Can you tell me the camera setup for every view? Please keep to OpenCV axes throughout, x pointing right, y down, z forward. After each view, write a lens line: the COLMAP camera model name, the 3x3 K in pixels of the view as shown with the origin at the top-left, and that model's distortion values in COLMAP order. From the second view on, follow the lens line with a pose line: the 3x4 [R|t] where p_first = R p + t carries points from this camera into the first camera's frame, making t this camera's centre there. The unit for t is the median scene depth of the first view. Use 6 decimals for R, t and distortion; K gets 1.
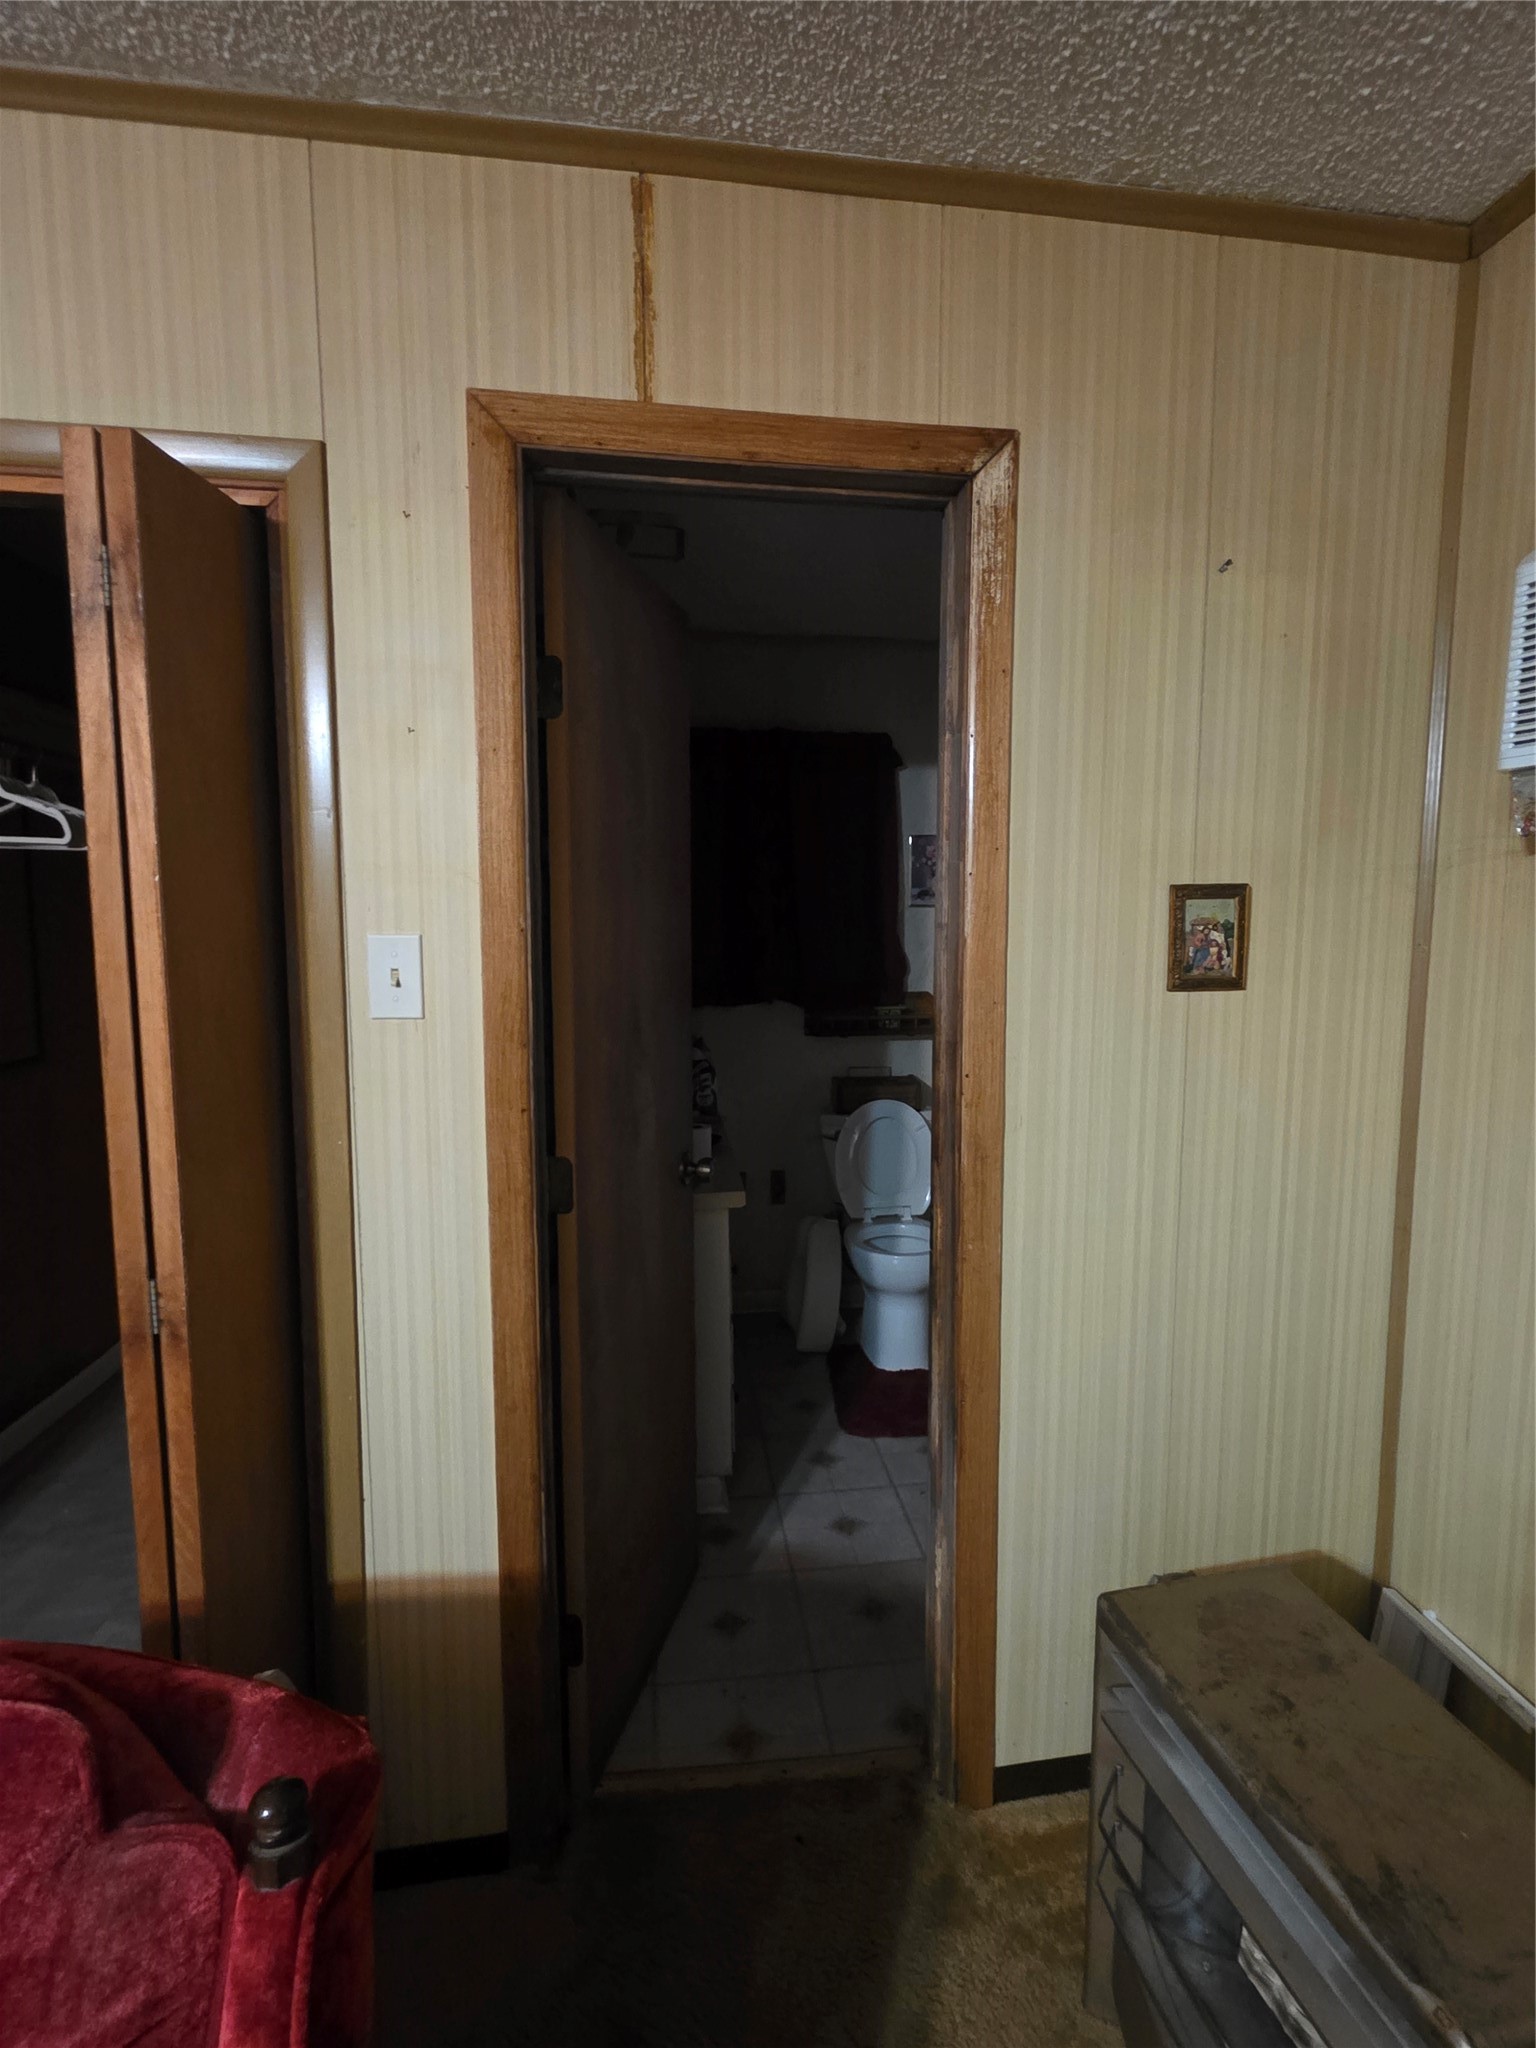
lens RADIAL K [[1012.1, 0, 793.3], [0, 1012.1, 1017.4], [0, 0, 1]] dist [0.000873, -0.000176]
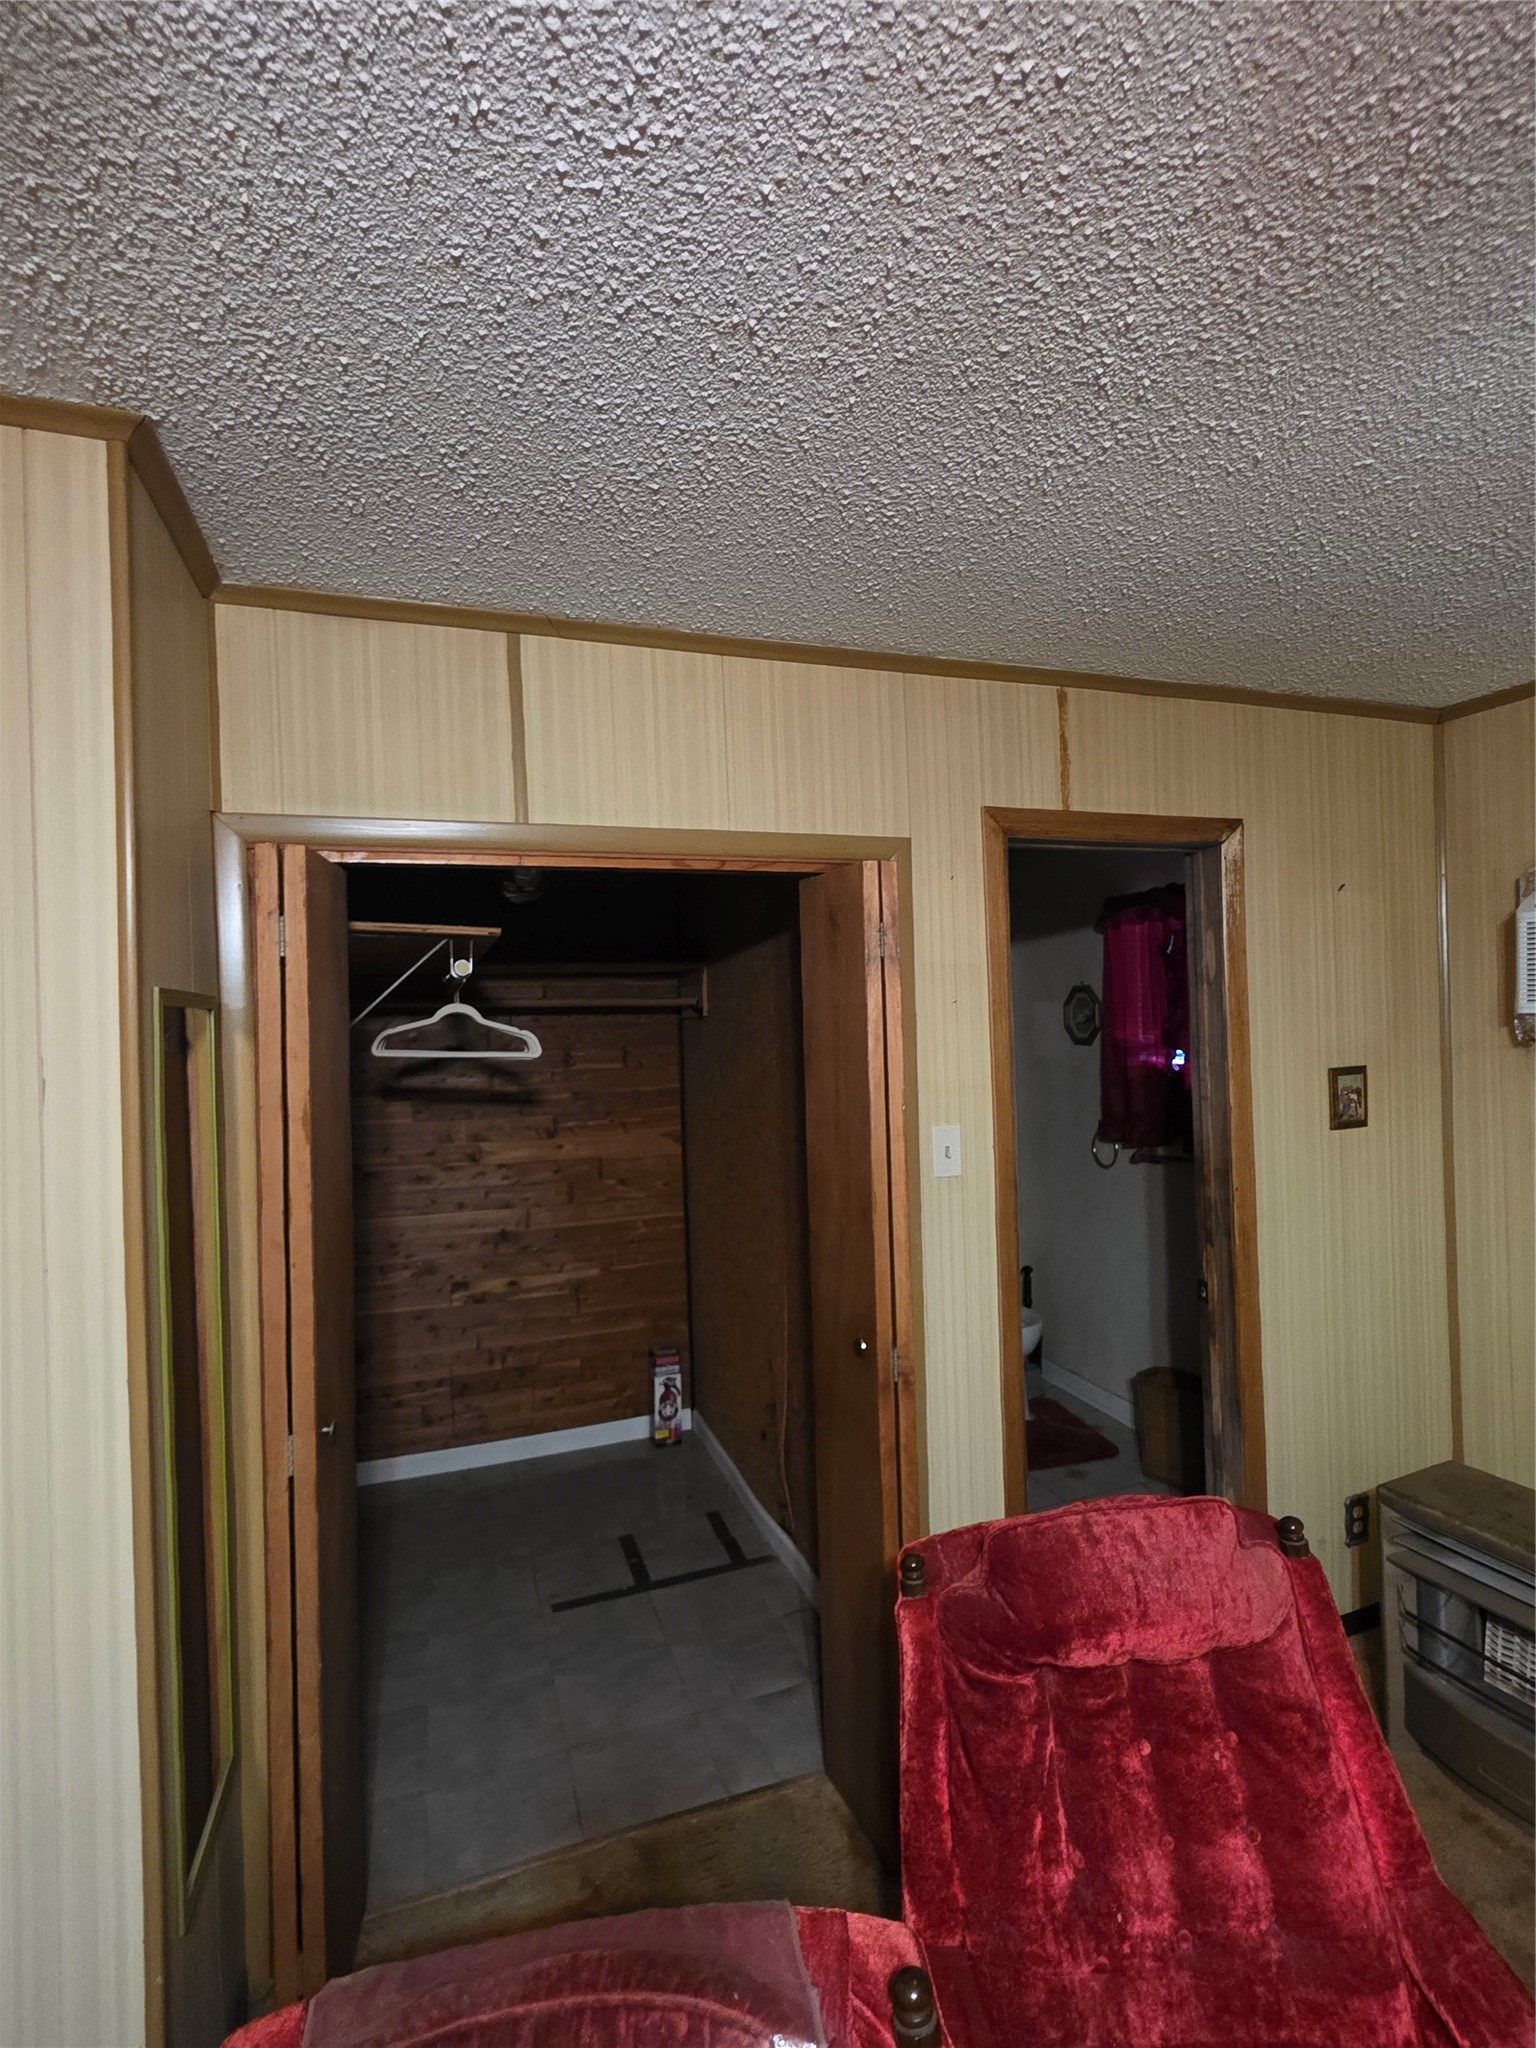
lens RADIAL K [[1012.1, 0, 793.3], [0, 1012.1, 1017.4], [0, 0, 1]] dist [0.000873, -0.000176]
pose [[0.977356, -0.031992, 0.209171, -0.929499], [0.054217, 0.993368, -0.101397, -0.098109], [-0.204540, 0.110442, 0.972608, -0.523927]]
